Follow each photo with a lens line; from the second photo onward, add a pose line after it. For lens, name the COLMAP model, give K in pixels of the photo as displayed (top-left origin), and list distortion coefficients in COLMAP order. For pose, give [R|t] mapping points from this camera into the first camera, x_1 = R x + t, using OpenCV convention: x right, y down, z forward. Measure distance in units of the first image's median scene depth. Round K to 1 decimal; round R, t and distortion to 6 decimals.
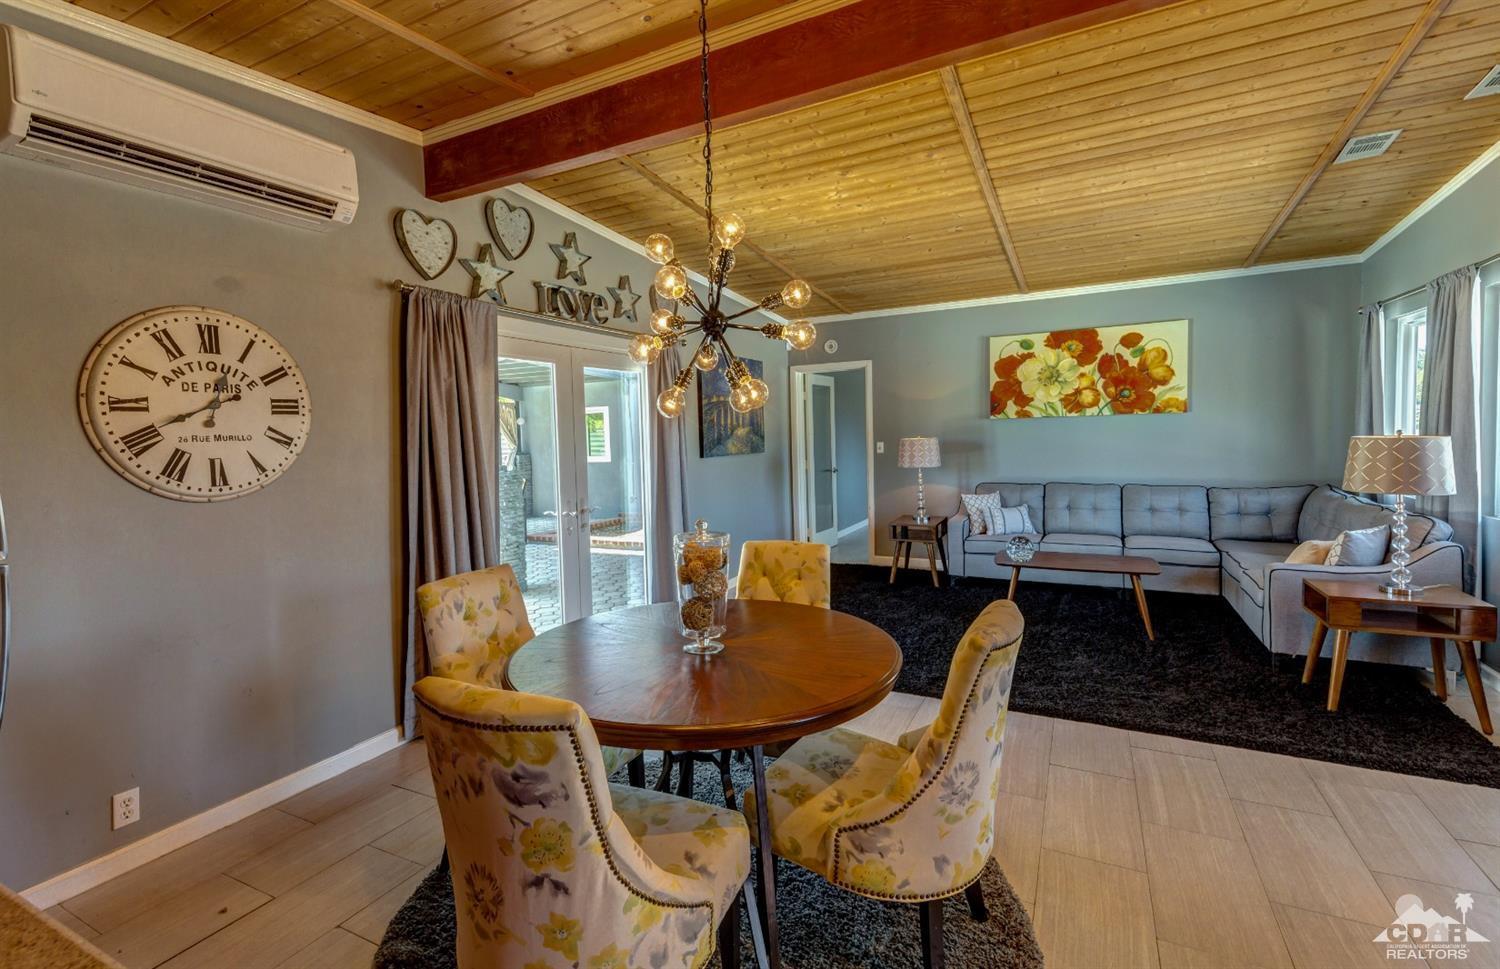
lens RADIAL K [[670.7, 0, 738.2], [0, 670.7, 464.7], [0, 0, 1]] dist [0.018731, 0.000196]
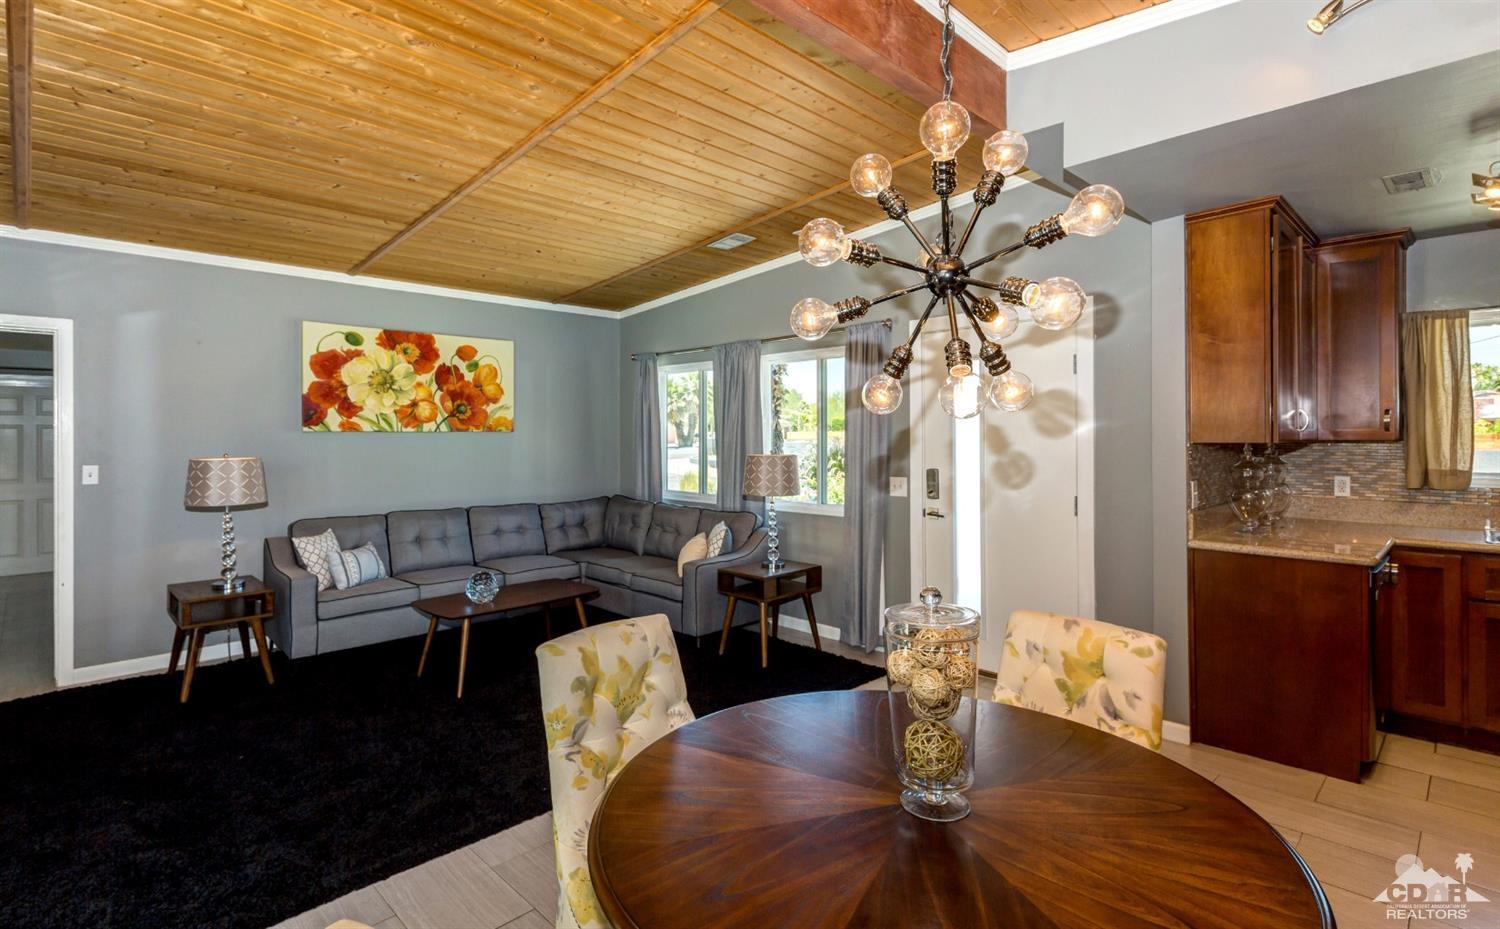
lens RADIAL K [[718.6, 0, 761.0], [0, 718.6, 437.0], [0, 0, 1]] dist [0.026115, -0.002652]
pose [[0.300487, 0.025359, 0.953449, -0.272457], [0.041445, 0.998355, -0.039615, -0.012475], [-0.952885, 0.051420, 0.298942, 0.349340]]
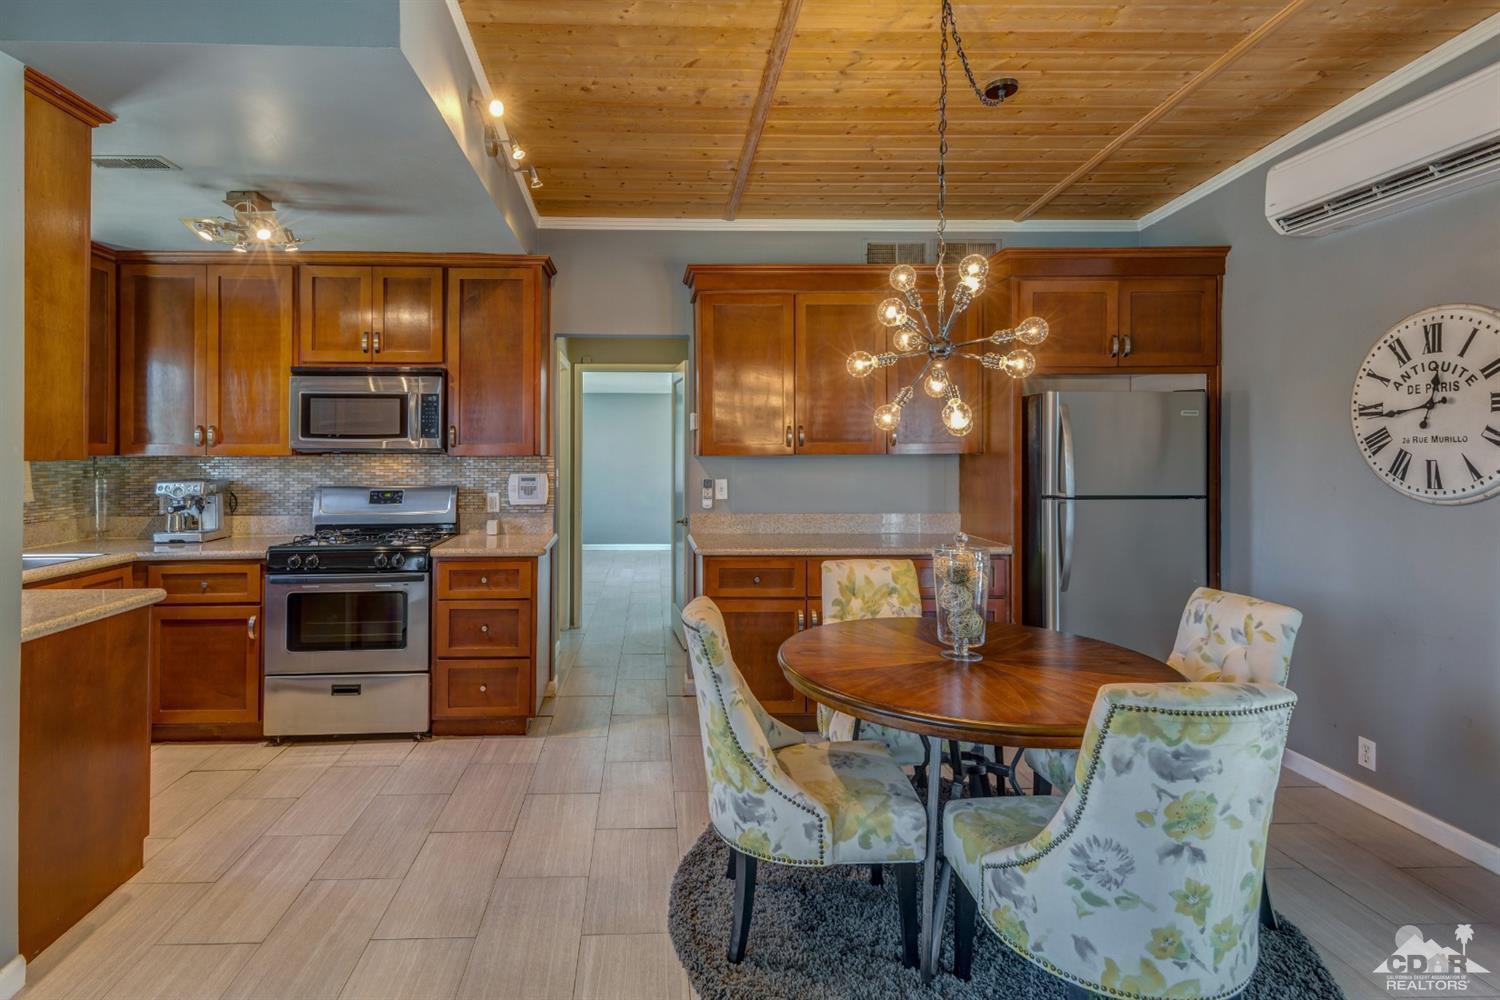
lens RADIAL K [[784.8, 0, 648.9], [0, 784.8, 448.4], [0, 0, 1]] dist [0.025026, -0.004672]
pose [[-0.881125, 0.029904, -0.471936, 0.356415], [0.005386, 0.998568, 0.053218, -0.043777], [0.472852, 0.044350, -0.880025, 0.692537]]
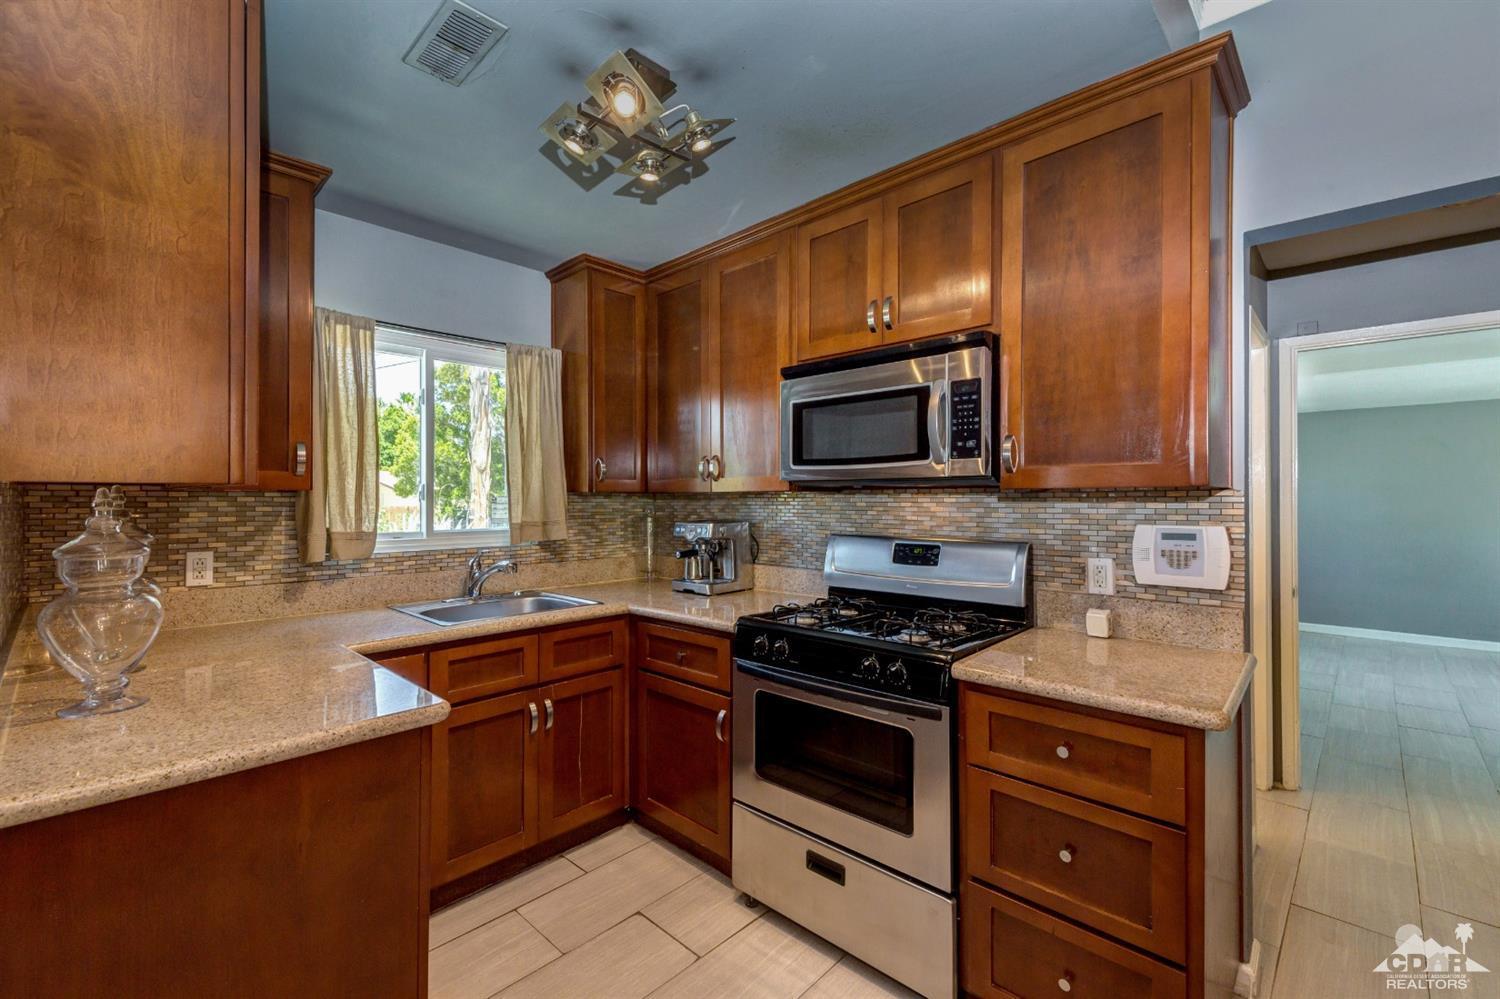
lens RADIAL K [[627.3, 0, 741.7], [0, 627.3, 490.6], [0, 0, 1]] dist [0.014026, -0.001046]
pose [[-0.960596, 0.033731, 0.275894, 0.205970], [0.042237, 0.998796, 0.024947, -0.010178], [-0.274721, 0.035617, -0.960864, 0.285012]]
